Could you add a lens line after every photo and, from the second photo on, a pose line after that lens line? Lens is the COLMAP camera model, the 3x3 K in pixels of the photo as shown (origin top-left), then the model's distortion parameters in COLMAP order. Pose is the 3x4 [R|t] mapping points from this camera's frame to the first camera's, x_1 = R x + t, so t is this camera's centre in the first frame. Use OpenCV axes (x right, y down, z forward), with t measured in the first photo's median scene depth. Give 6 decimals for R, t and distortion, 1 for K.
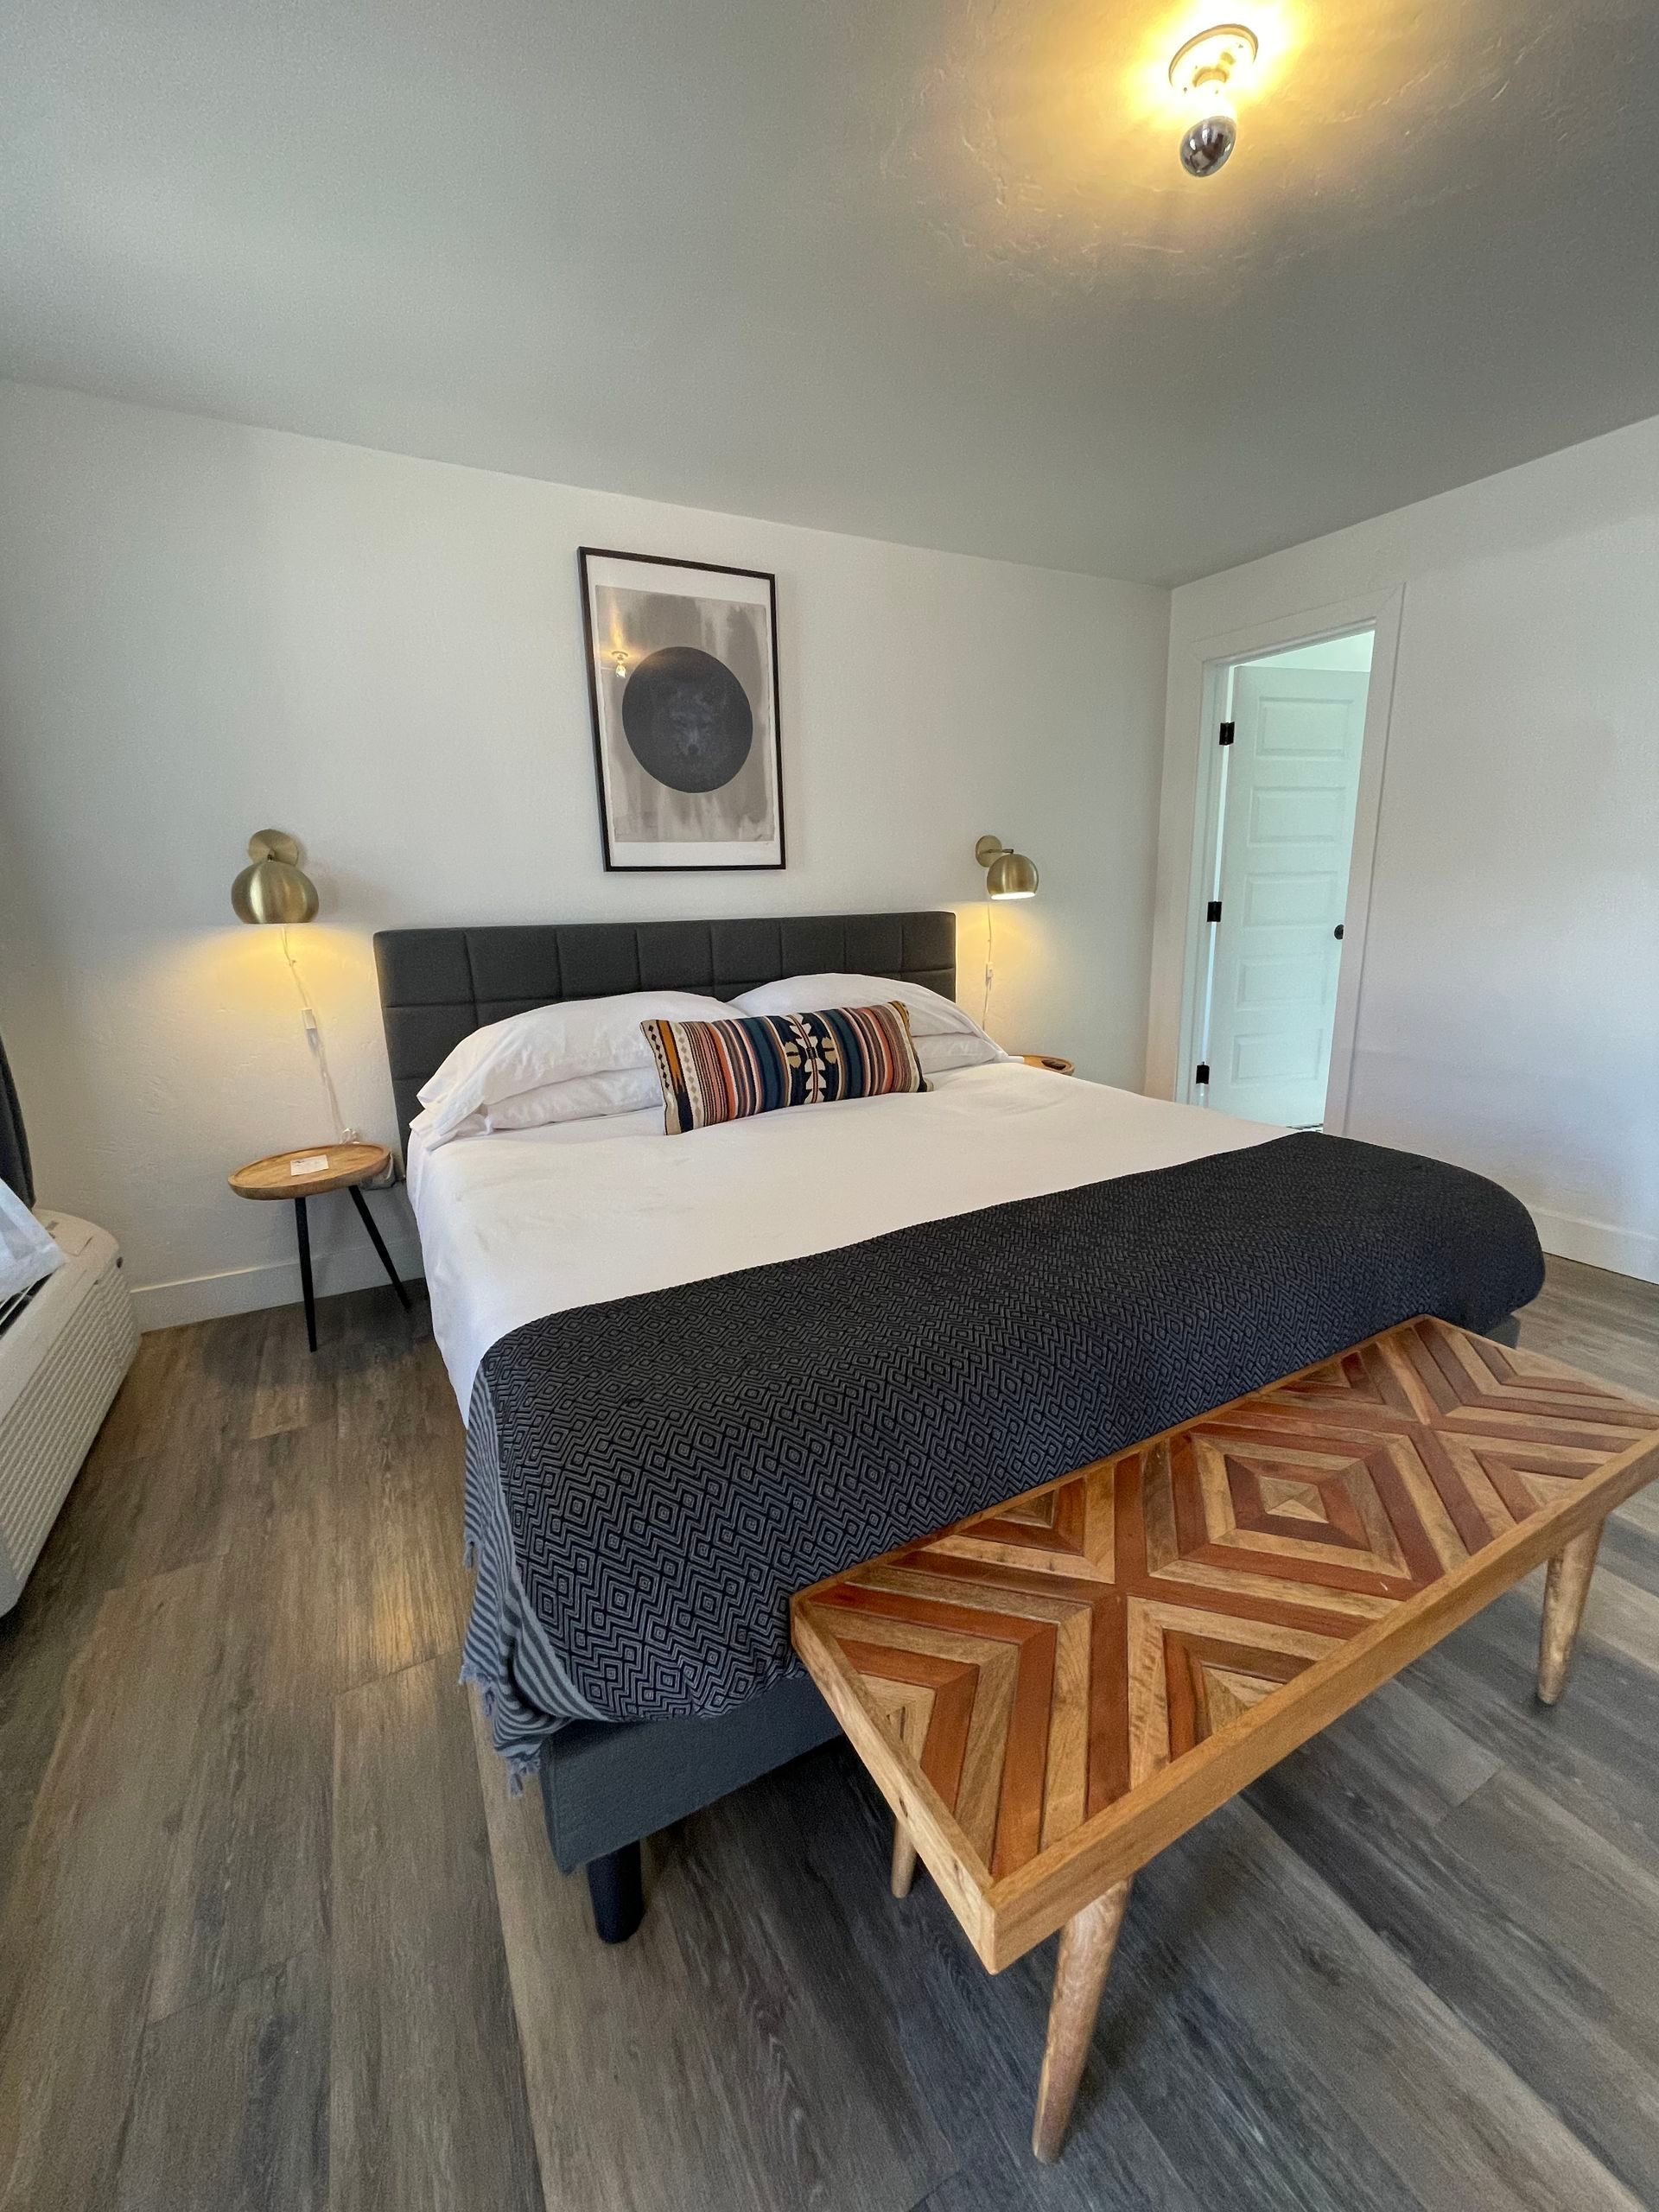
lens RADIAL K [[891.7, 0, 850.9], [0, 891.7, 1102.6], [0, 0, 1]] dist [-0.001664, -0.000380]
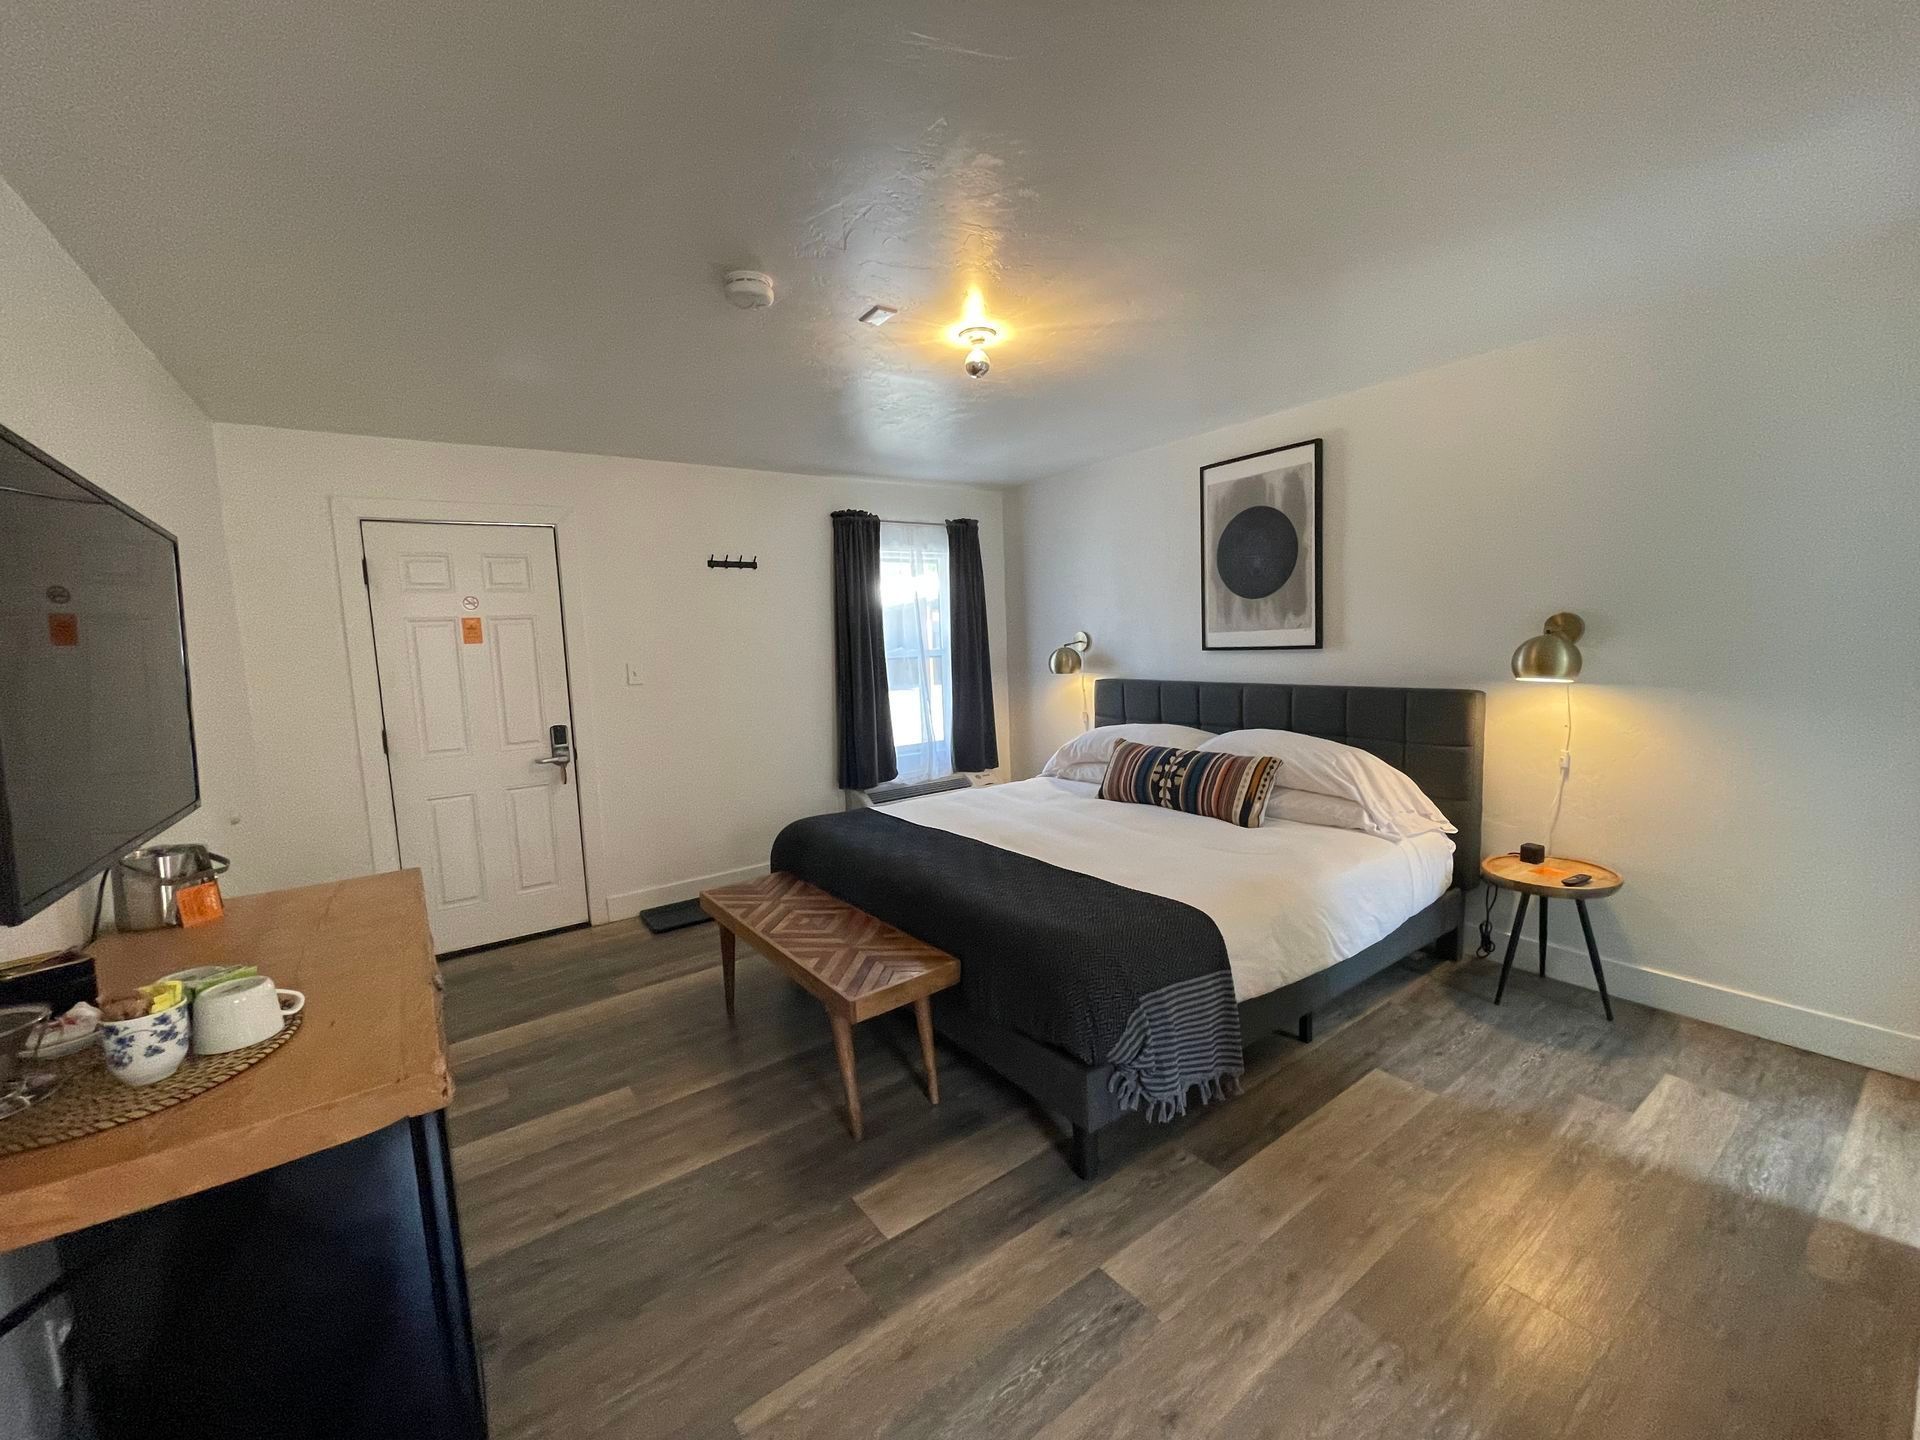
lens RADIAL K [[776.2, 0, 950.7], [0, 776.2, 719.9], [0, 0, 1]] dist [-0.002251, -0.000340]
pose [[0.120996, 0.120727, -0.985284, 1.073011], [-0.198067, 0.975553, 0.095211, -0.177568], [0.972692, 0.183632, 0.141950, 0.370694]]
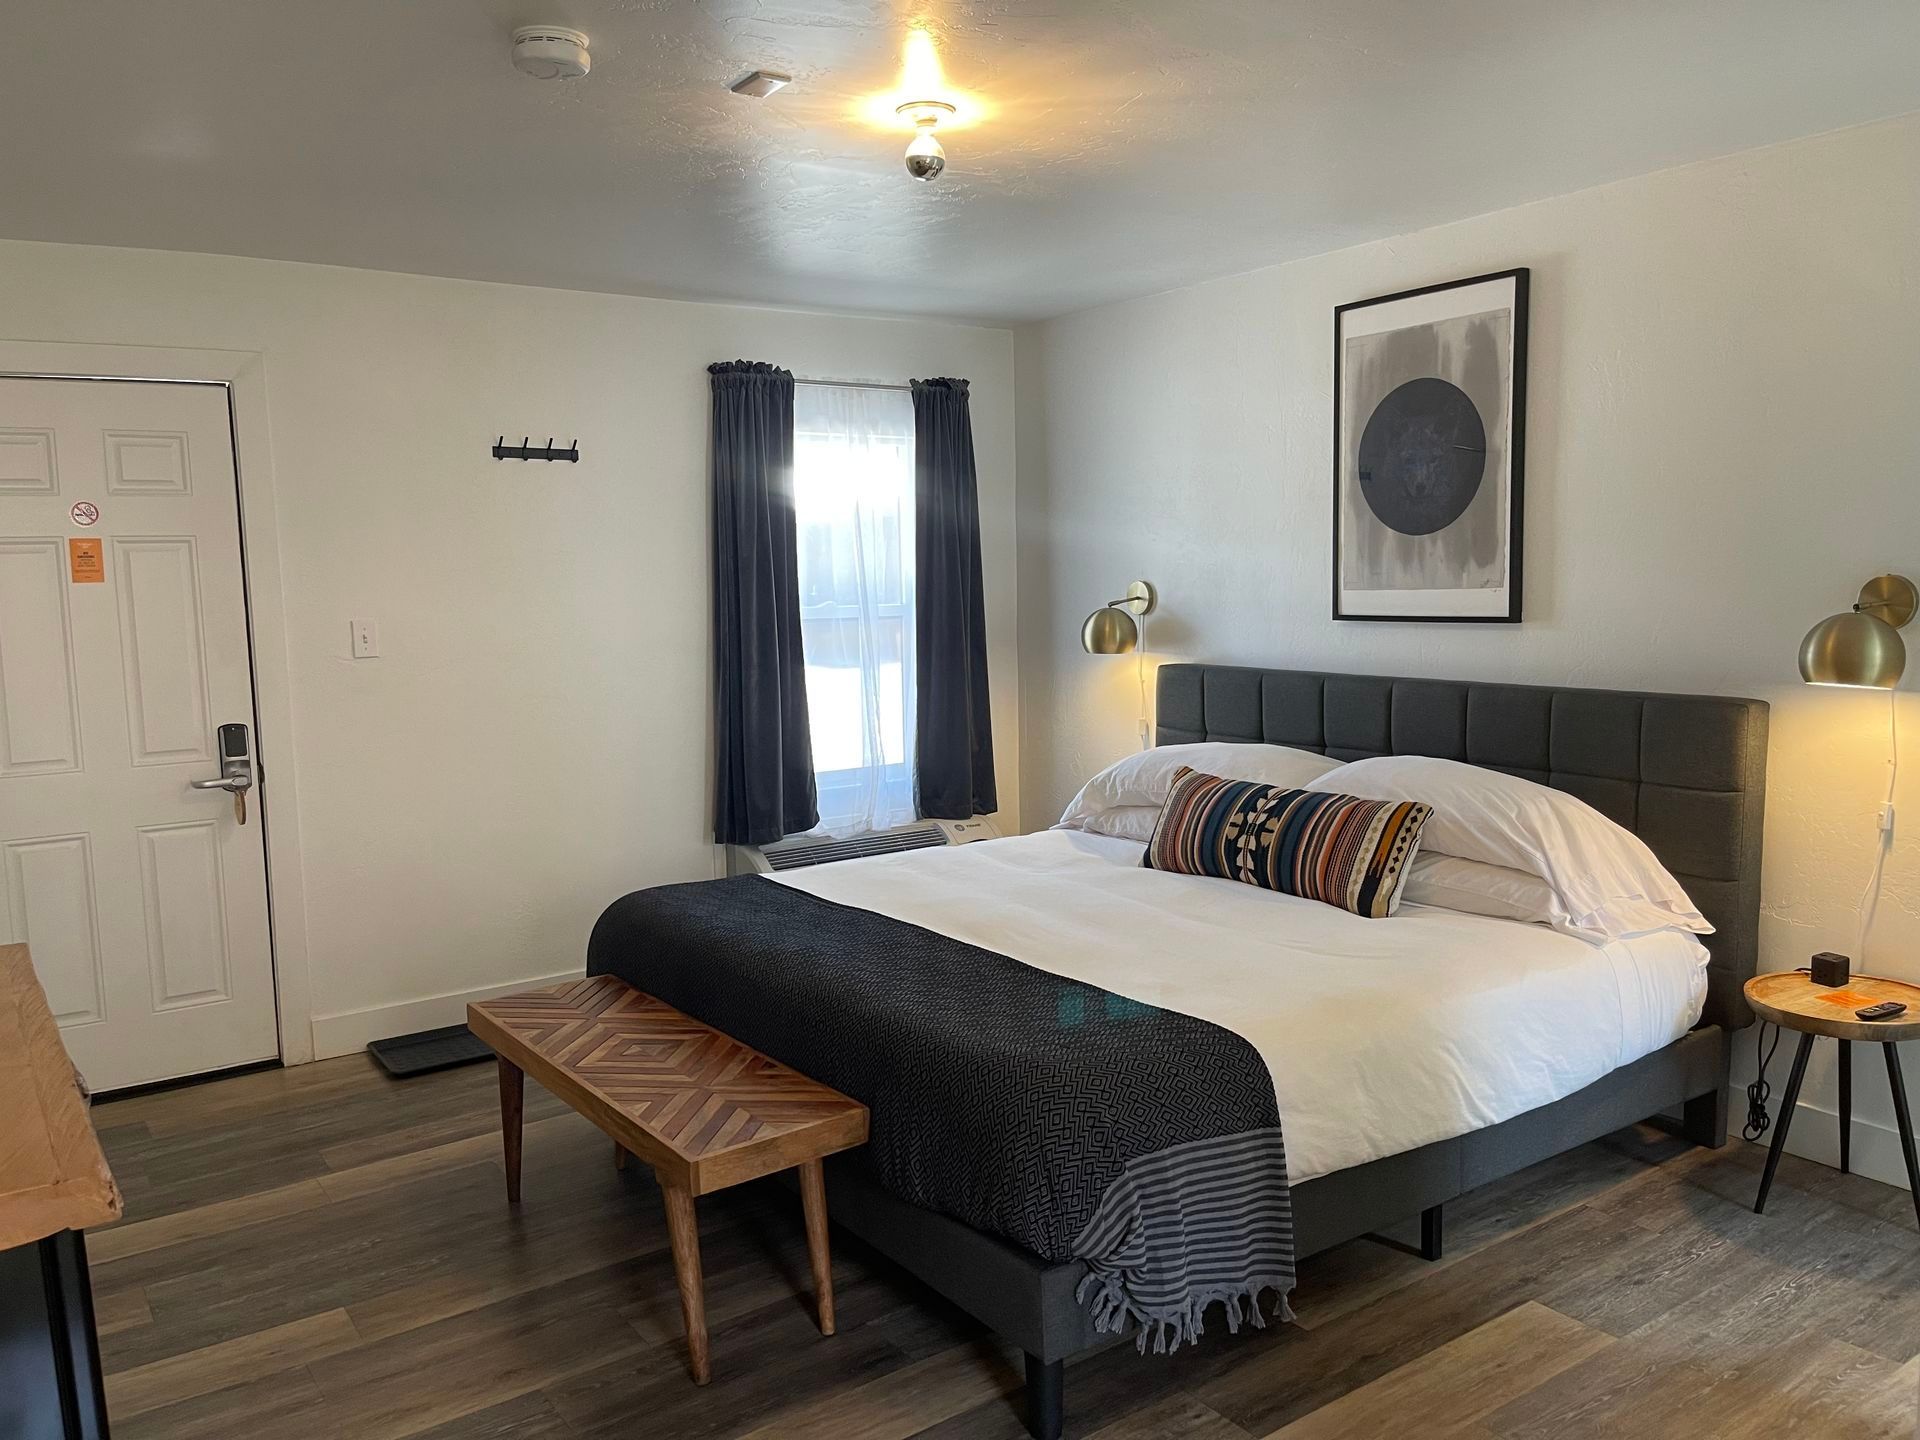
lens RADIAL K [[1472.5, 0, 965.6], [0, 1472.5, 748.9], [0, 0, 1]] dist [0.013798, 0.012288]
pose [[0.119615, 0.139432, -0.982981, 1.241873], [-0.218920, 0.969423, 0.110870, -0.211778], [0.968383, 0.201933, 0.146482, 0.410157]]
